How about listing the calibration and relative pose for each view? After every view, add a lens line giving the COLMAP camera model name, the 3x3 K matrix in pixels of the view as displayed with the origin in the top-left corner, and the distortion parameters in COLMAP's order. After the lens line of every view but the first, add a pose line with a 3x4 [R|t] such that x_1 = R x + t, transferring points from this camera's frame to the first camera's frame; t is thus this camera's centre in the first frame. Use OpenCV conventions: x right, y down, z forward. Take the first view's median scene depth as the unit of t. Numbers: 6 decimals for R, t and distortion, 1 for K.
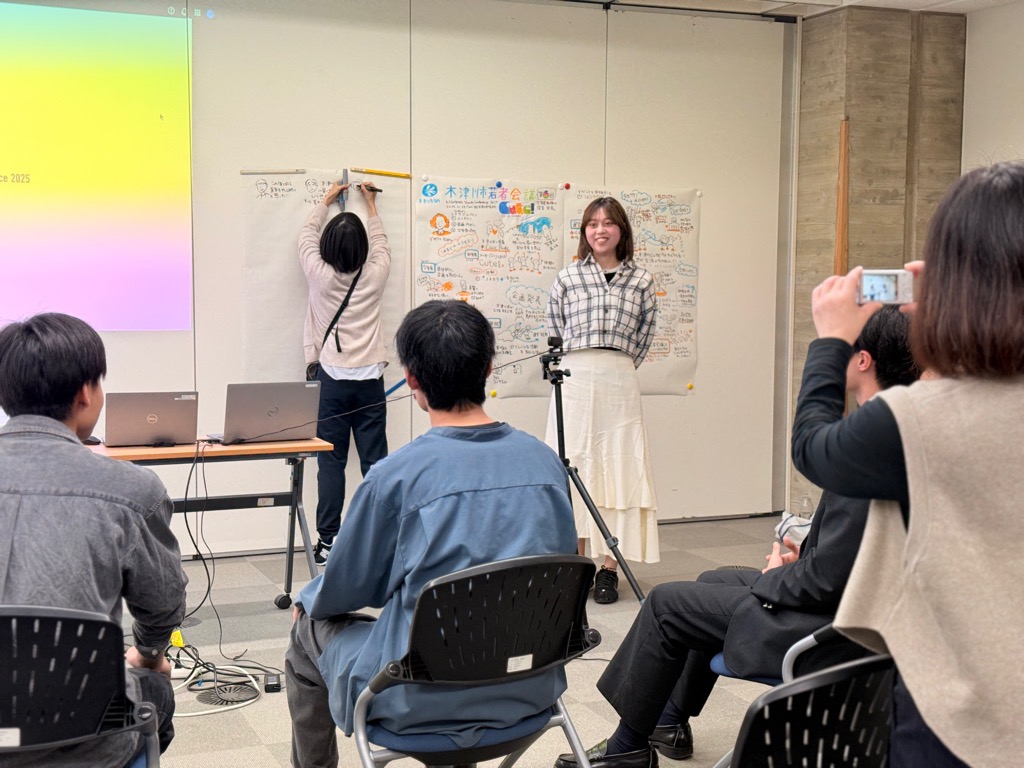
lens RADIAL K [[1440.4, 0, 512.0], [0, 1440.4, 384.0], [0, 0, 1]] dist [0.165542, 0.001753]
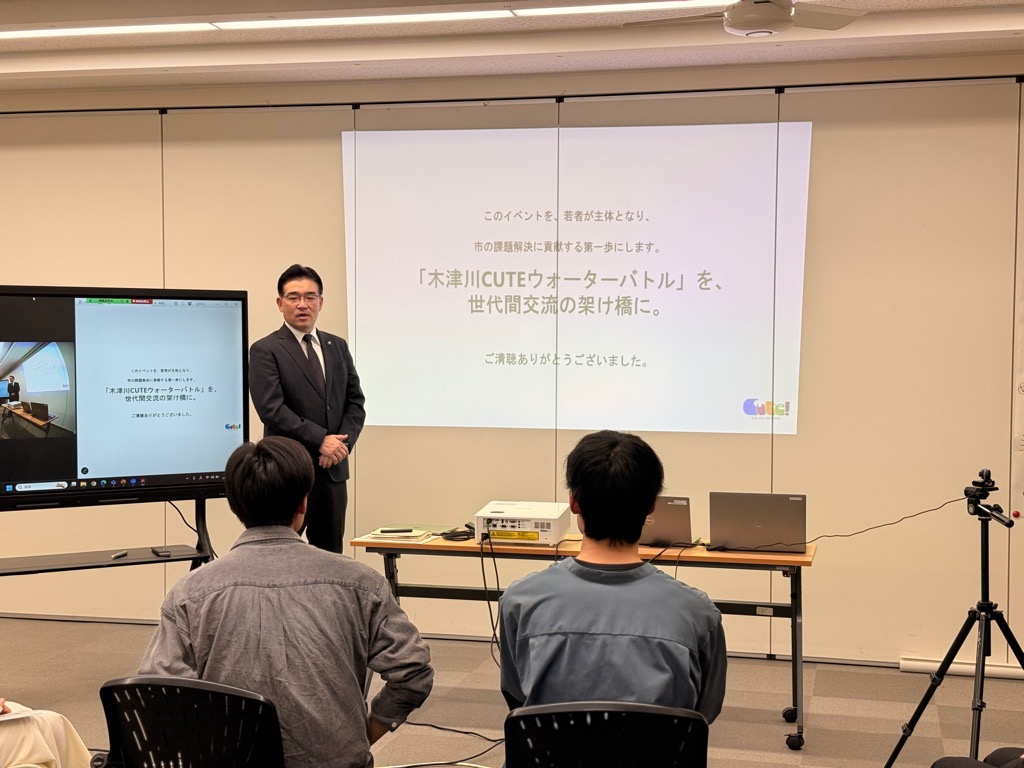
lens RADIAL K [[1440.4, 0, 512.0], [0, 1440.4, 384.0], [0, 0, 1]] dist [0.165542, 0.001753]
pose [[0.796779, 0.018844, -0.603977, 0.233000], [-0.050188, 0.998124, -0.035067, -0.025007], [0.602183, 0.058253, 0.796230, 0.064314]]
